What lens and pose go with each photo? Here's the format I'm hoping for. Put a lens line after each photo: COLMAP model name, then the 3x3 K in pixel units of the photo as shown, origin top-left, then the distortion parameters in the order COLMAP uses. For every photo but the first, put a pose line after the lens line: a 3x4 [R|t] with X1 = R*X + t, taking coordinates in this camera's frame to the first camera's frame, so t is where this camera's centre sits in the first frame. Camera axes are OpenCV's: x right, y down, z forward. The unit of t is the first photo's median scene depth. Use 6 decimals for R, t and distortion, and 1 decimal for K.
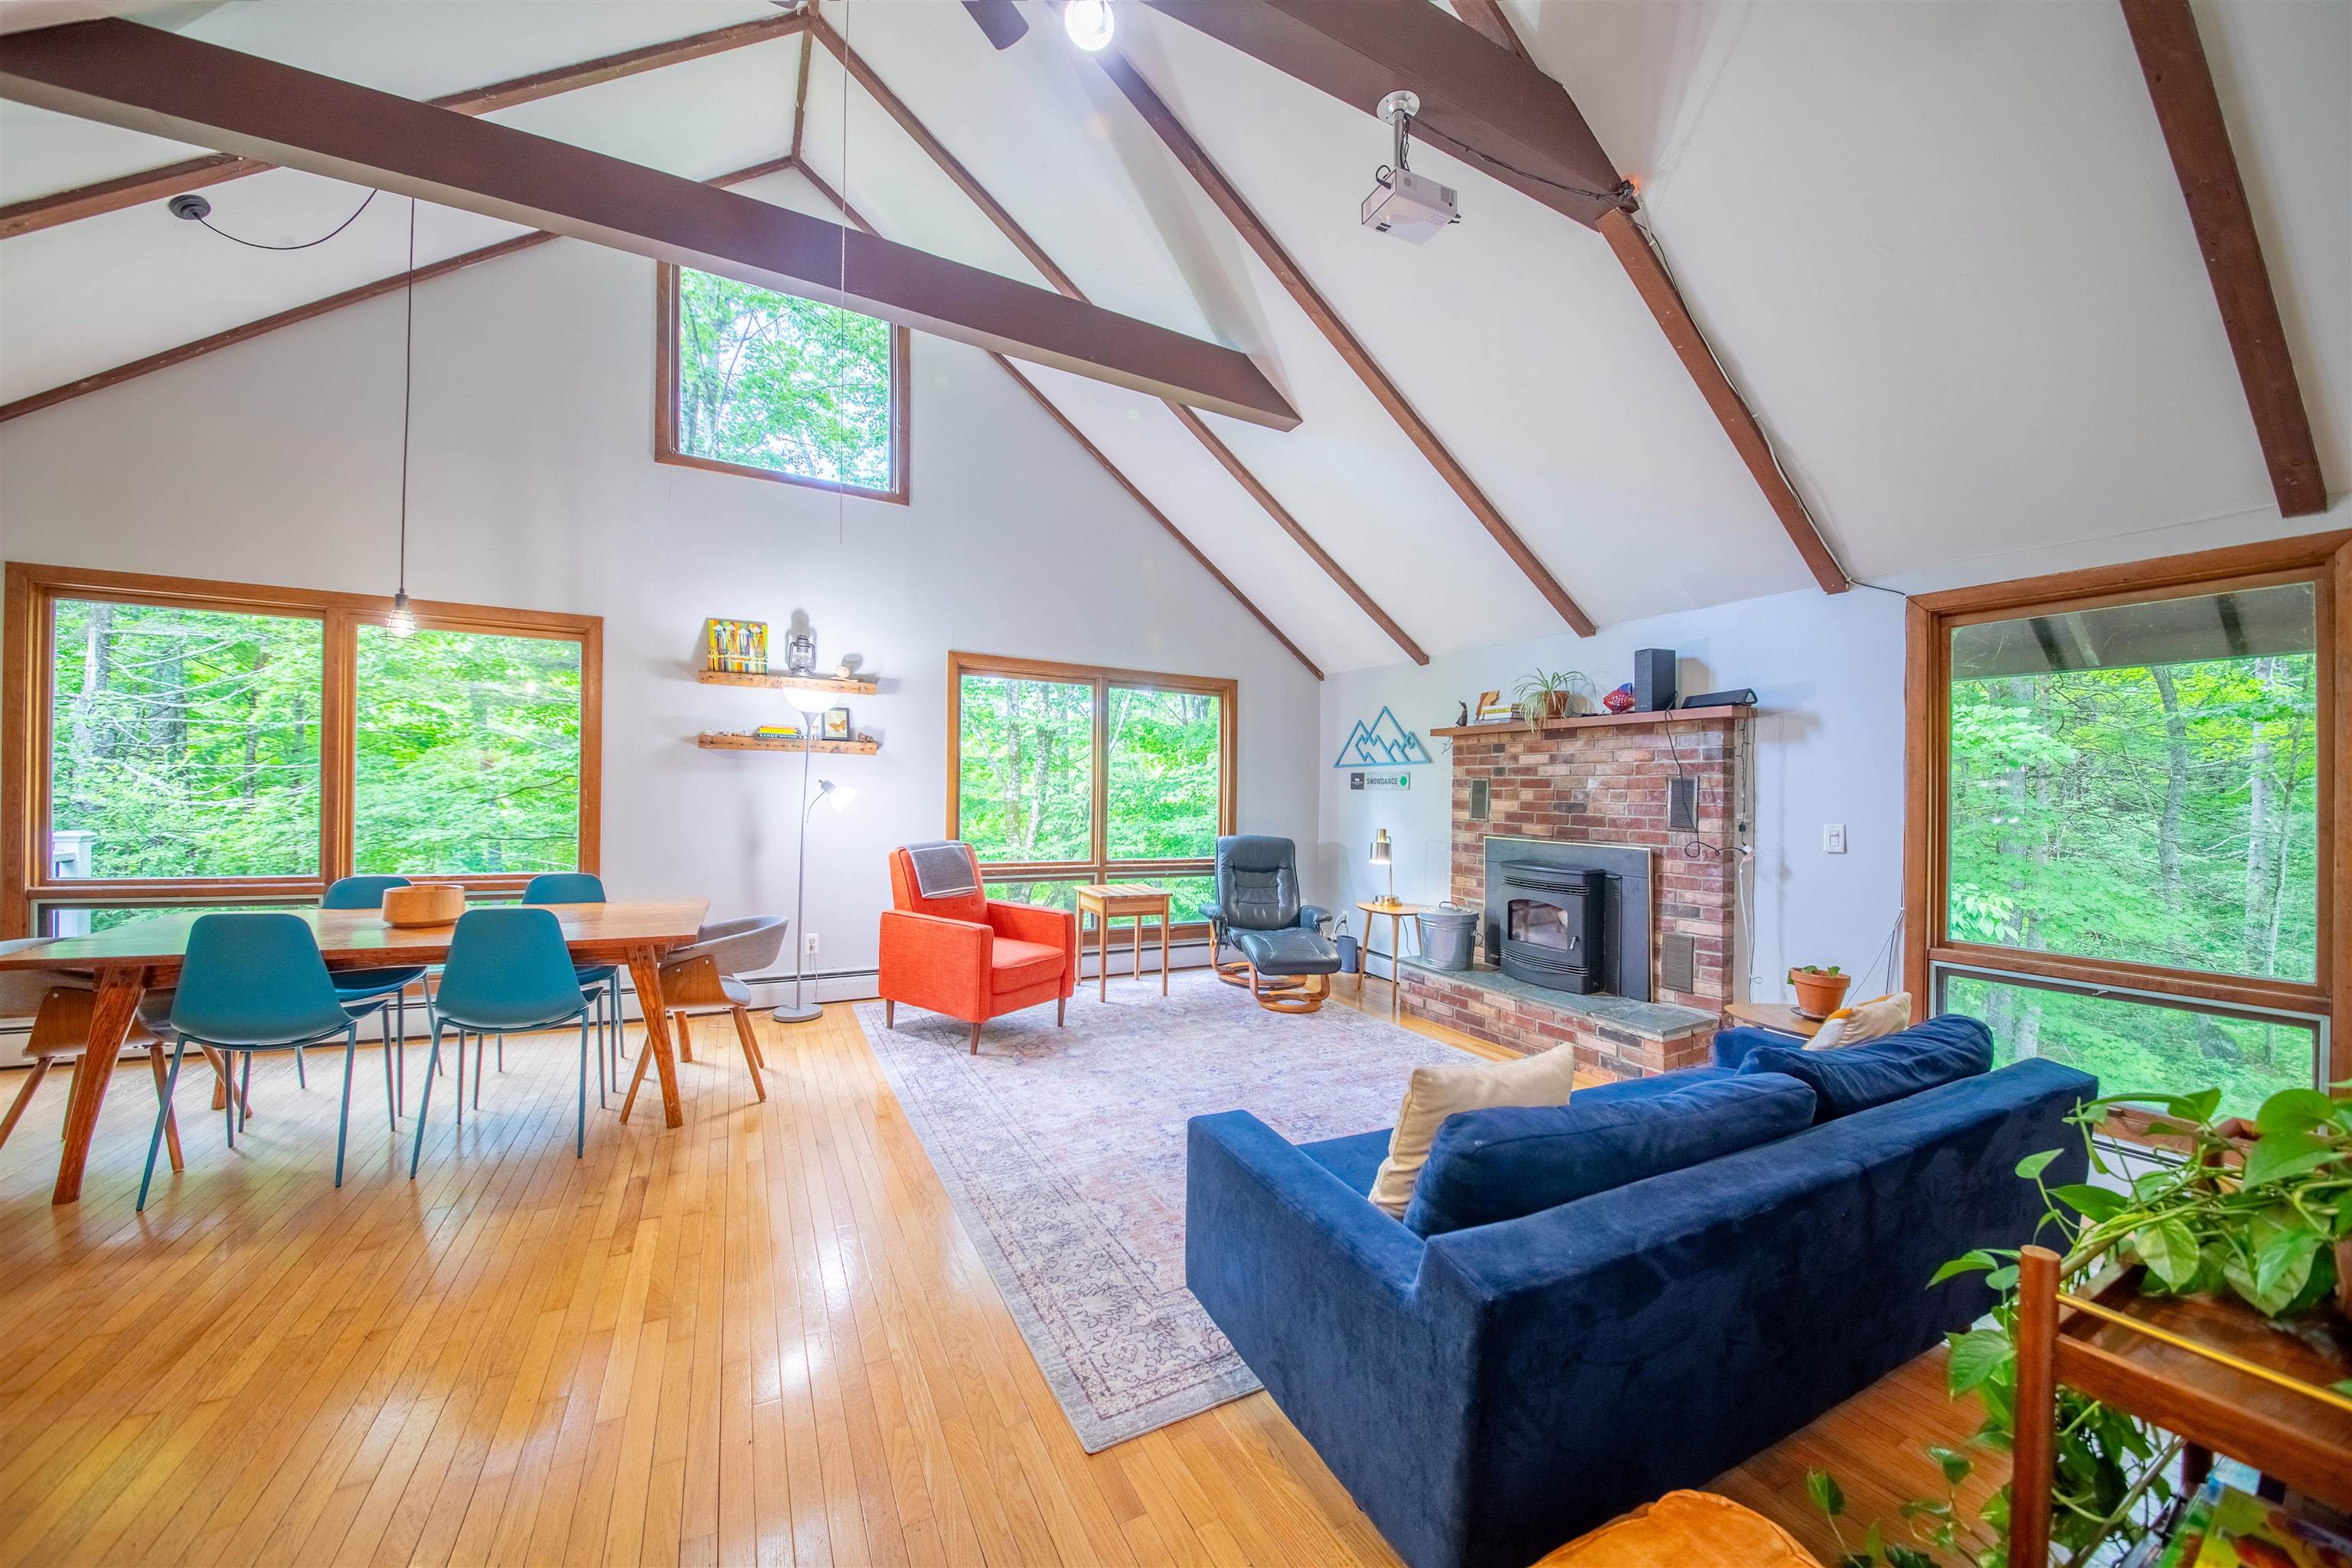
lens RADIAL K [[846.3, 0, 1170.5], [0, 846.3, 793.3], [0, 0, 1]] dist [-0.000181, -0.000004]
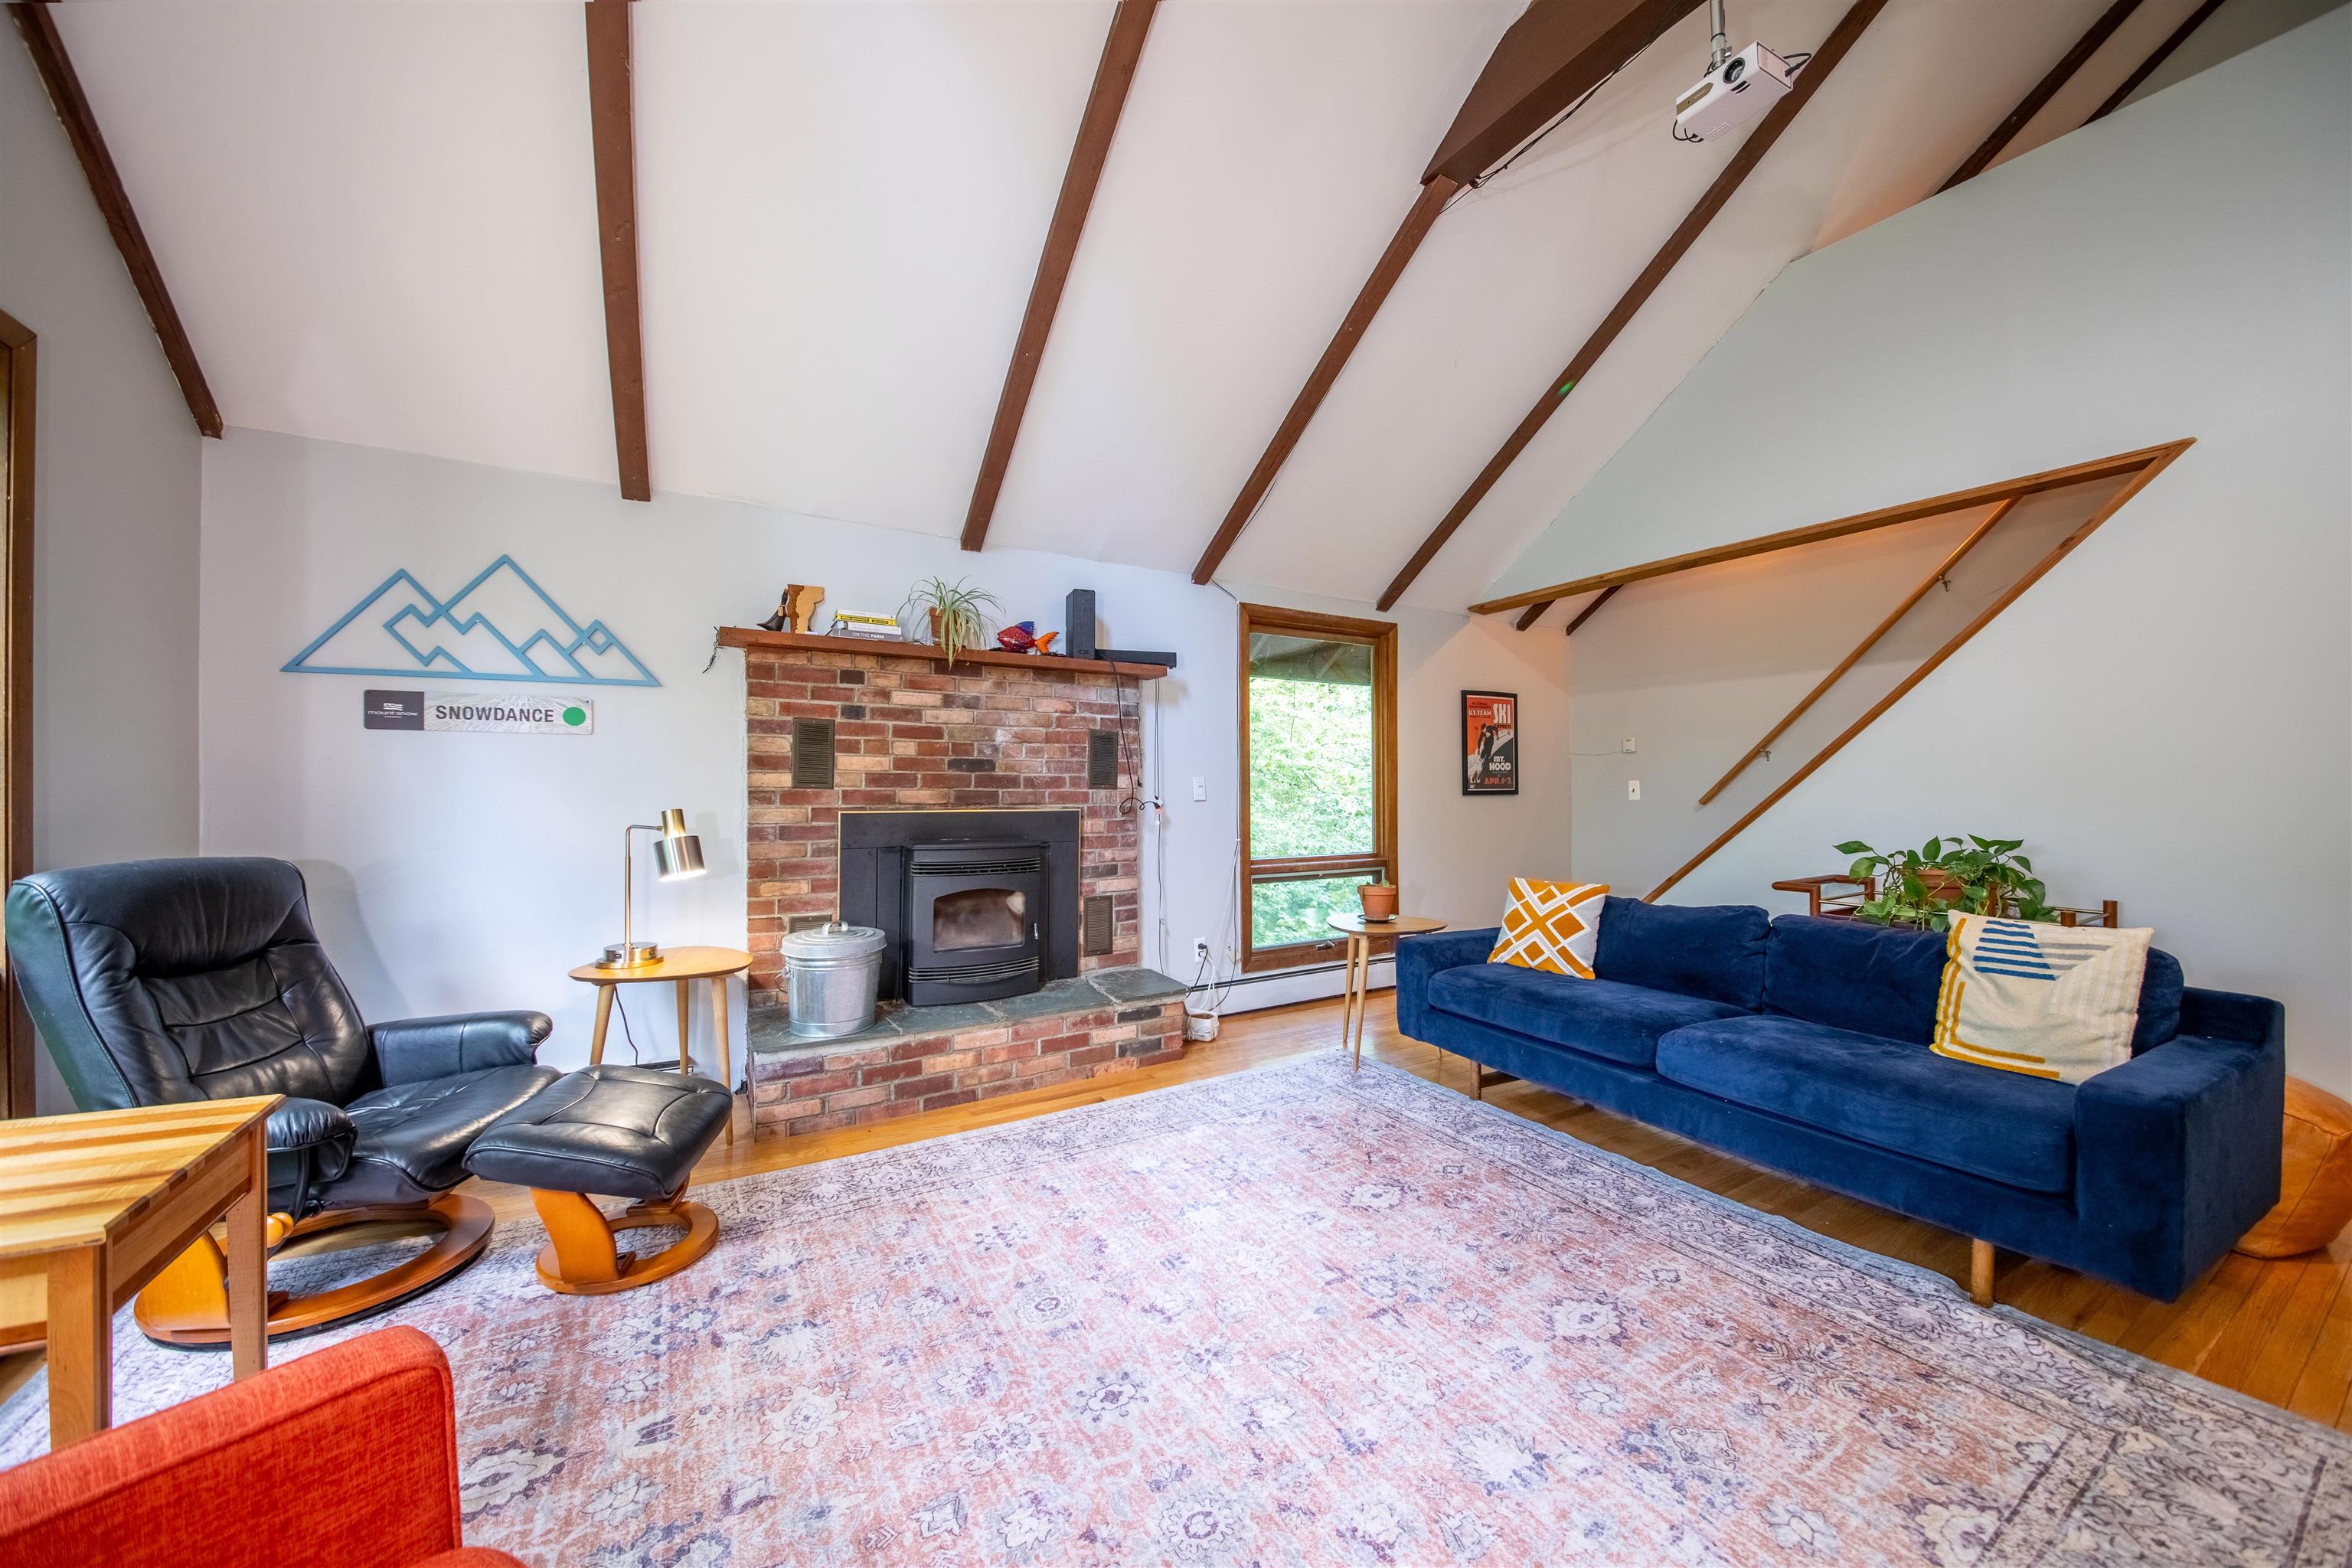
lens RADIAL K [[828.5, 0, 1184.3], [0, 828.5, 779.5], [0, 0, 1]] dist [0.038304, -0.020247]
pose [[-0.057260, -0.010212, 0.998307, -0.289146], [-0.000026, 0.999948, 0.010227, 0.021171], [-0.998359, 0.000560, -0.057257, 0.805941]]
